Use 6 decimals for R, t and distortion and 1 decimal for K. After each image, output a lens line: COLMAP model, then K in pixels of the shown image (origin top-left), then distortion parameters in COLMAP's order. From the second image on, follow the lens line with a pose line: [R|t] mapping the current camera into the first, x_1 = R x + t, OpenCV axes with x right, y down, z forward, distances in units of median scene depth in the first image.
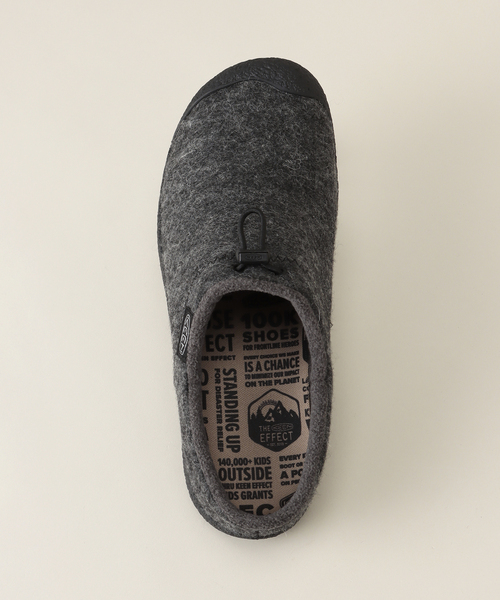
lens RADIAL K [[2316.8, 0, 249.5], [0, 2316.8, 299.1], [0, 0, 1]] dist [0.107765, 0.000000]
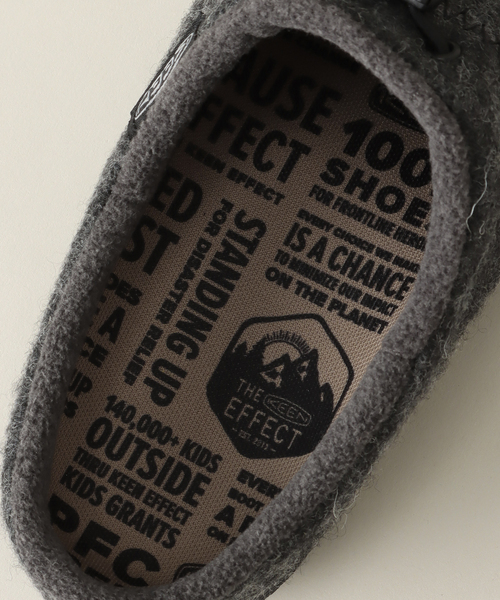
lens RADIAL K [[2316.8, 0, 249.5], [0, 2316.8, 302.5], [0, 0, 1]] dist [0.107765, 0.000000]
pose [[0.827968, 0.508949, -0.235459, 0.092823], [-0.487396, 0.860771, 0.146692, -0.015739], [0.277335, -0.006695, 0.960750, 0.615813]]
